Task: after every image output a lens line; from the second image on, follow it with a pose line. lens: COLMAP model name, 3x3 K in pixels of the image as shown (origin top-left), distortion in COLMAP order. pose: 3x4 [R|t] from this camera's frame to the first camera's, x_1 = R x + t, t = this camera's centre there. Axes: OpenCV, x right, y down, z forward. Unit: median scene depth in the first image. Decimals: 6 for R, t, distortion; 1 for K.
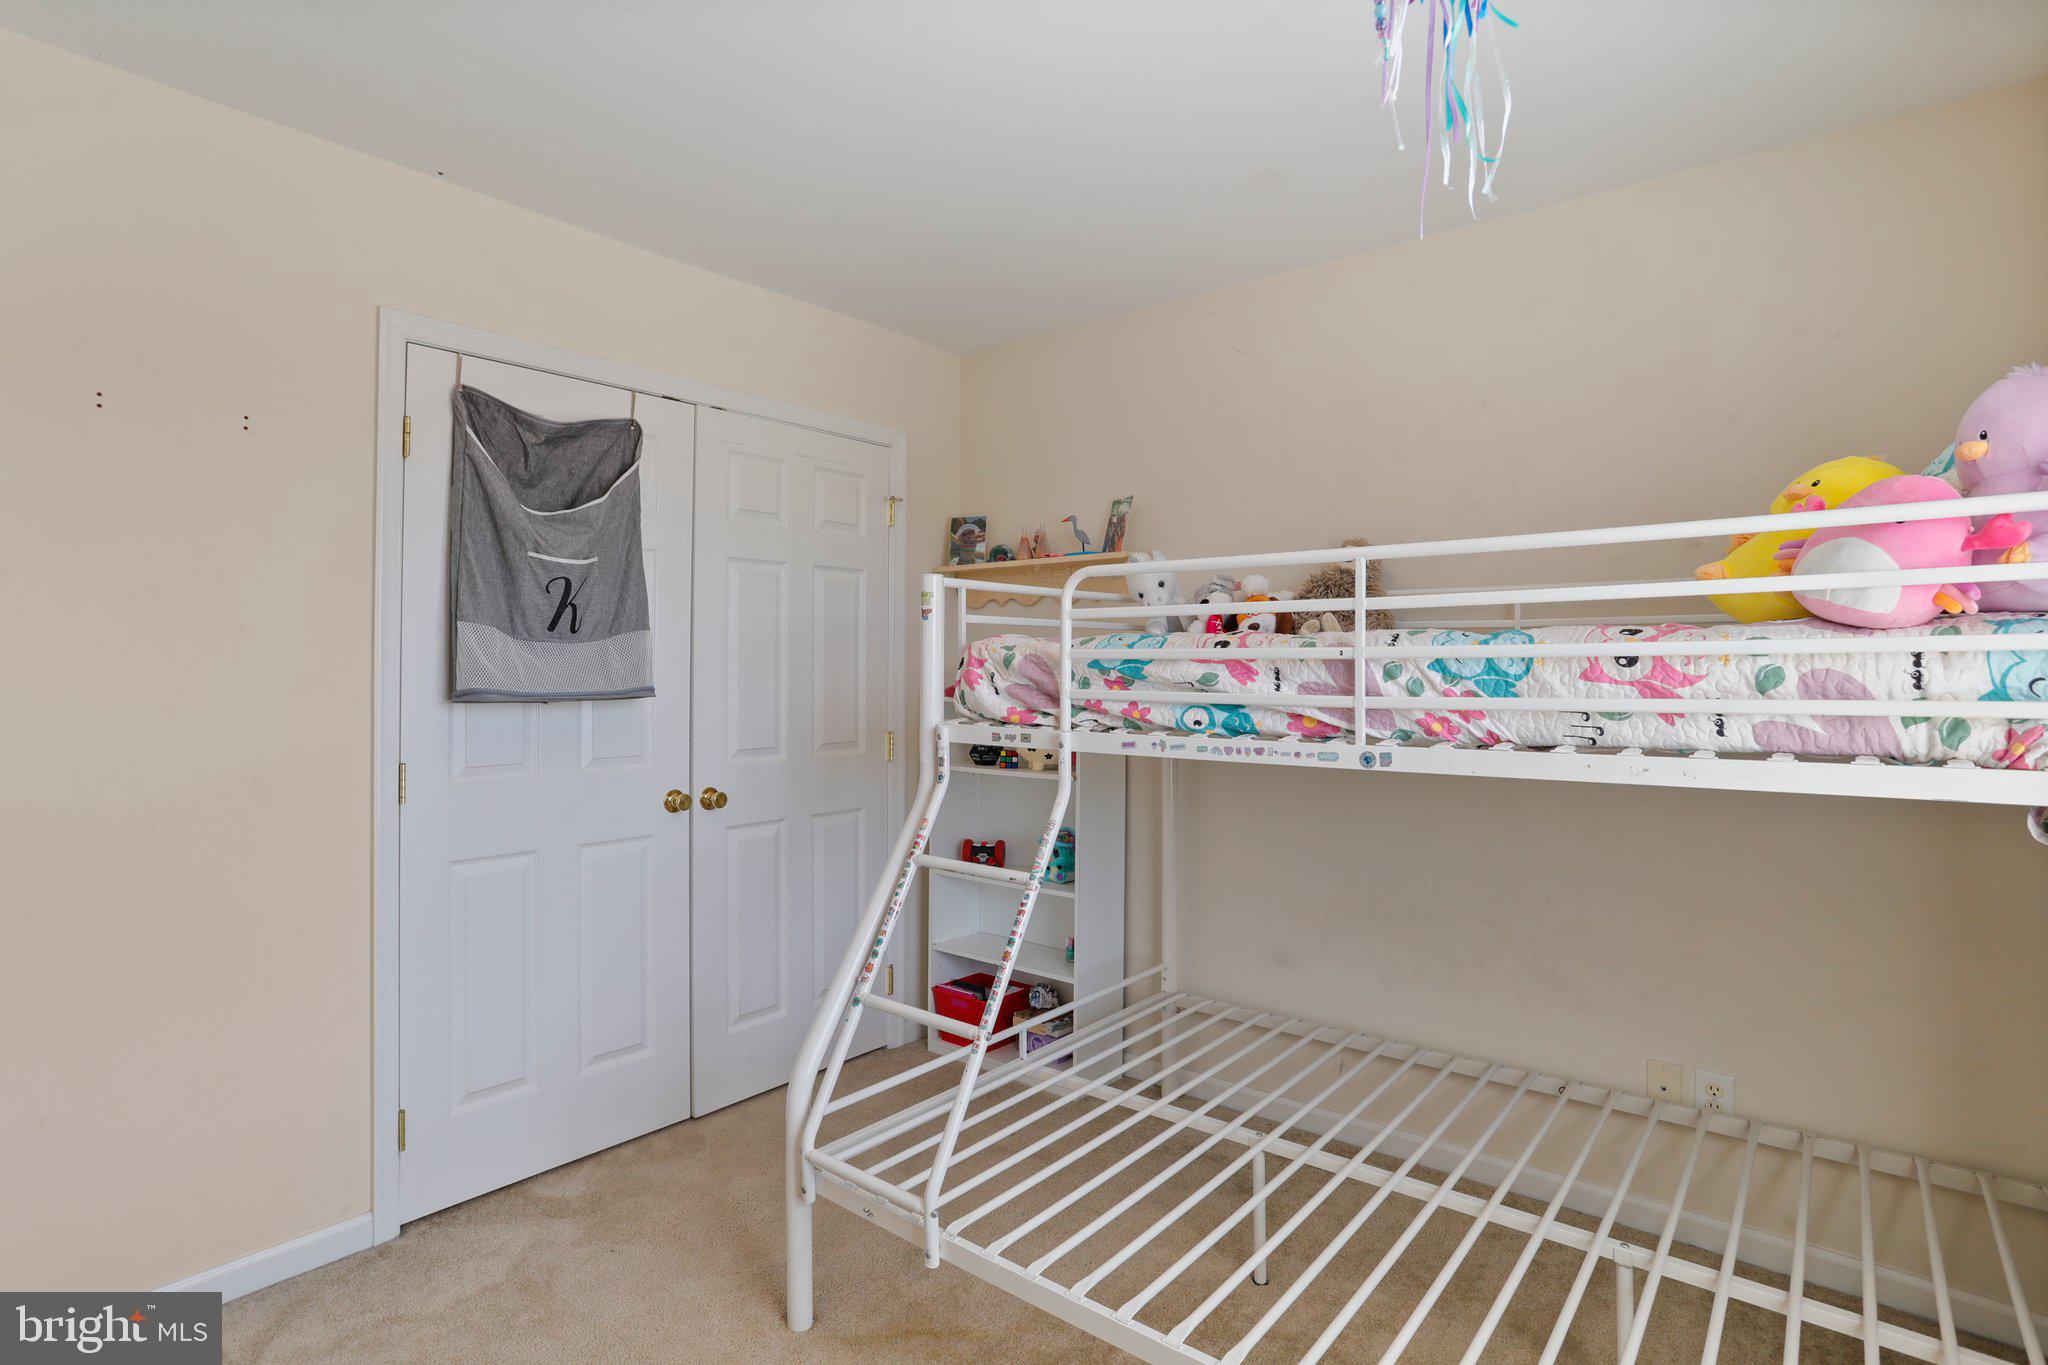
lens RADIAL K [[1000.8, 0, 972.2], [0, 1000.8, 669.8], [0, 0, 1]] dist [-0.039507, 0.016026]
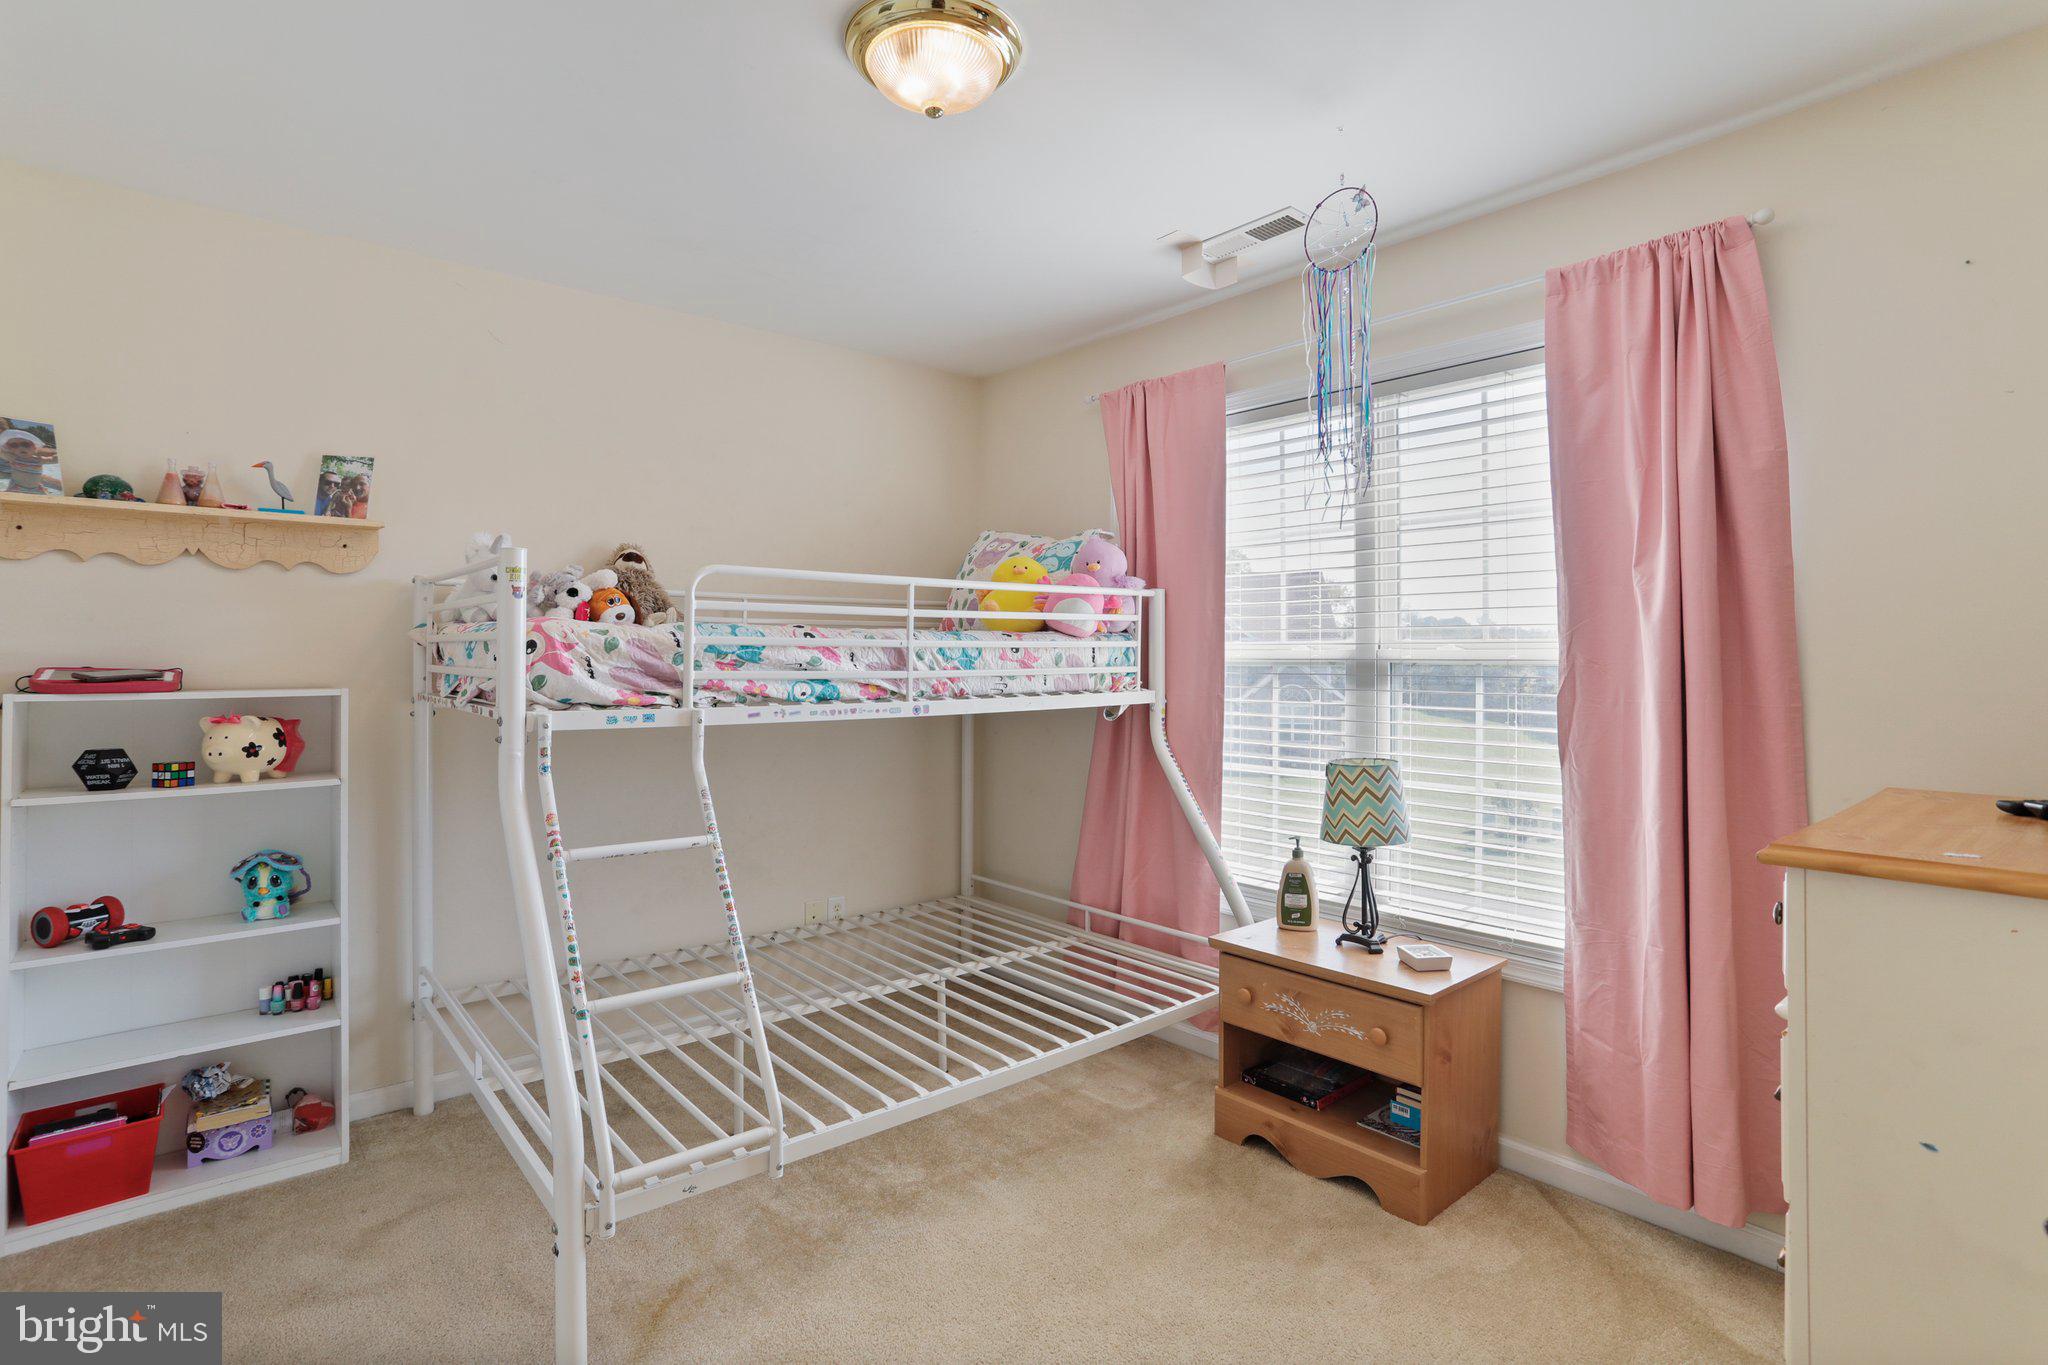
lens RADIAL K [[1000.8, 0, 1004.6], [0, 1000.8, 657.7], [0, 0, 1]] dist [-0.039507, 0.016026]
pose [[0.186838, -0.002721, 0.982387, -1.079567], [-0.001407, 0.999994, 0.003038, 0.000450], [-0.982390, -0.001949, 0.186833, 0.516521]]
